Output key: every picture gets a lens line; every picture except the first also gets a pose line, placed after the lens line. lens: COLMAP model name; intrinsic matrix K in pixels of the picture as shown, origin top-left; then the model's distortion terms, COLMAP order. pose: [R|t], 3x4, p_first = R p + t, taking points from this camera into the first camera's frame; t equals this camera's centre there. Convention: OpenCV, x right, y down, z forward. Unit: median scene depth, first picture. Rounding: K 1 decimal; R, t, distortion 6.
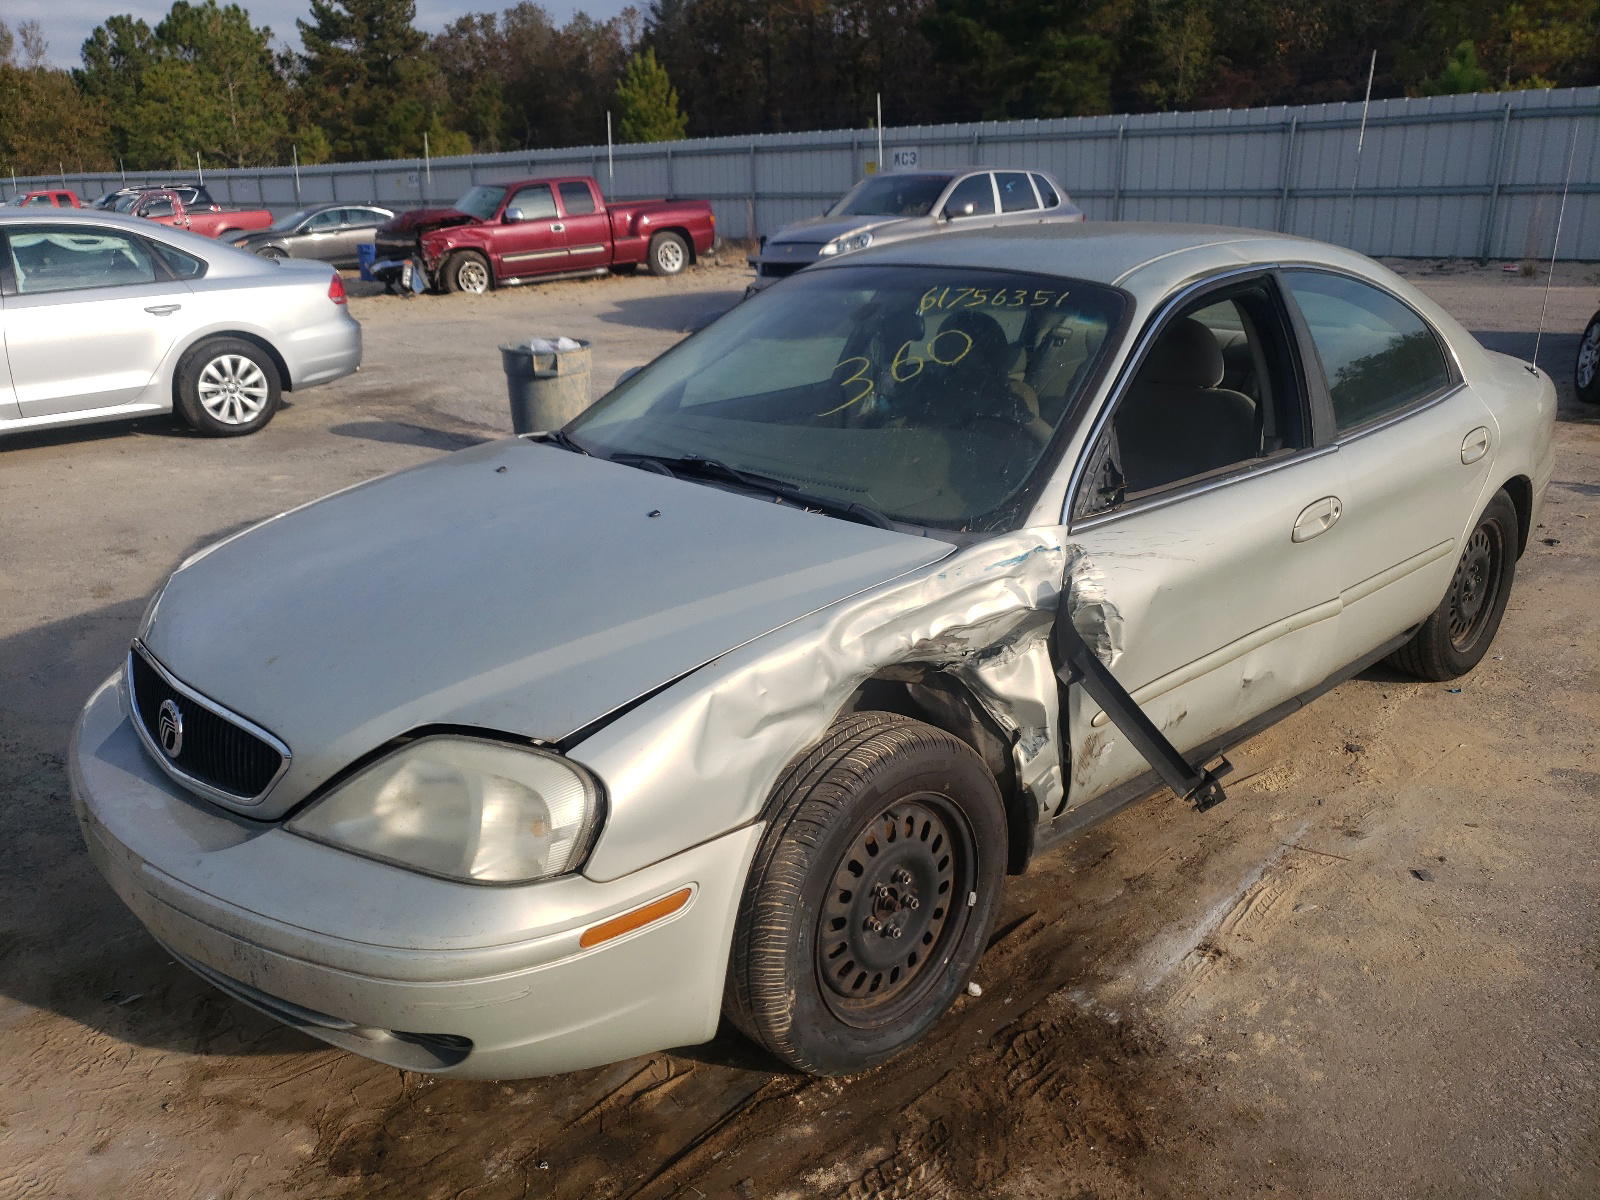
lens RADIAL K [[1233.7, 0, 800.0], [0, 1233.7, 600.0], [0, 0, 1]] dist [-0.000309, 0.002521]
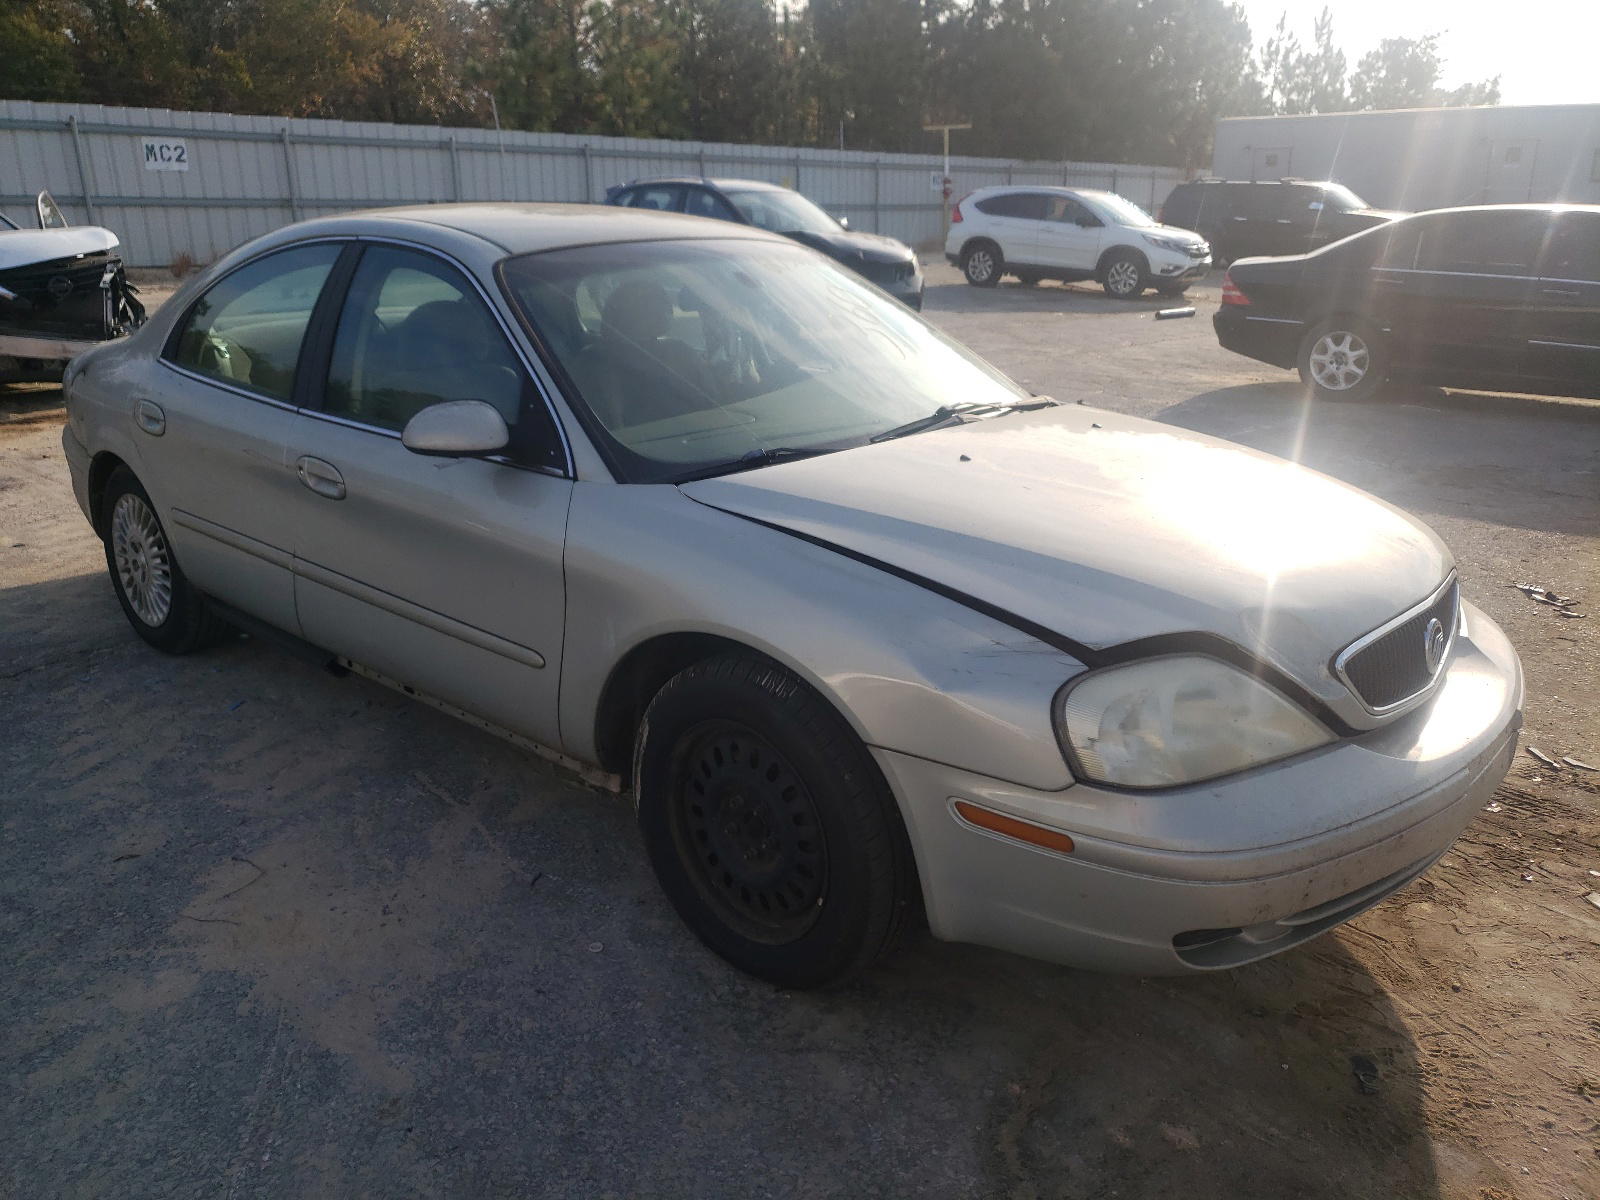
lens RADIAL K [[1212.2, 0, 800.0], [0, 1212.2, 600.0], [0, 0, 1]] dist [0.008781, 0.010622]
pose [[-0.070018, -0.303541, 0.950242, -1.211235], [0.306464, 0.899967, 0.310063, -0.387921], [-0.949304, 0.312925, 0.030010, 1.198531]]
